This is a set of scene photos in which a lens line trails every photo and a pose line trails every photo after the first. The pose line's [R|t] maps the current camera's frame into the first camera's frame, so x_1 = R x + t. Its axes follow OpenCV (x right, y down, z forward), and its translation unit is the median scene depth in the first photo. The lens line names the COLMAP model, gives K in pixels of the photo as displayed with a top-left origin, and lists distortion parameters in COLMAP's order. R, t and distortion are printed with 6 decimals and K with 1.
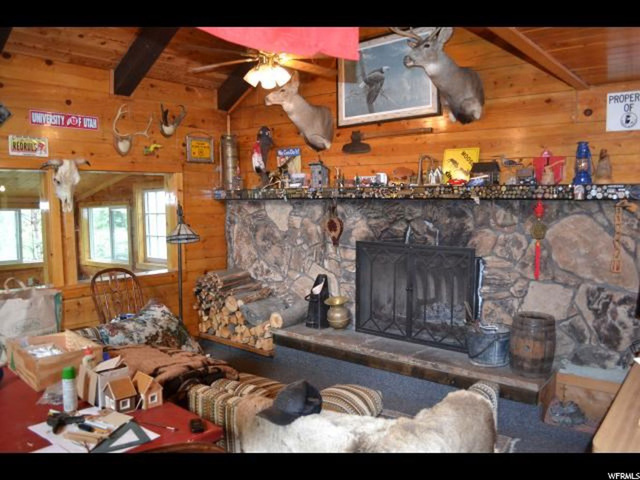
lens RADIAL K [[529.7, 0, 320.1], [0, 529.7, 240.9], [0, 0, 1]] dist [-0.043018, 0.005246]
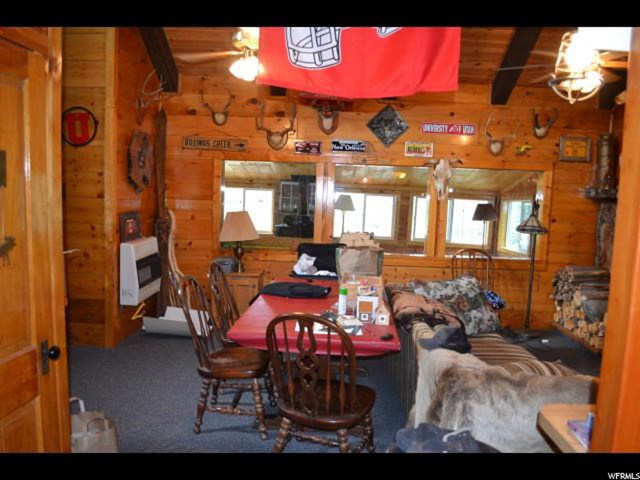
lens RADIAL K [[529.7, 0, 321.0], [0, 529.7, 241.3], [0, 0, 1]] dist [-0.043018, 0.005246]
pose [[0.638388, 0.108419, -0.762040, 0.300808], [-0.104803, 0.993053, 0.053489, 0.006591], [0.762546, 0.045718, 0.645316, -0.053104]]
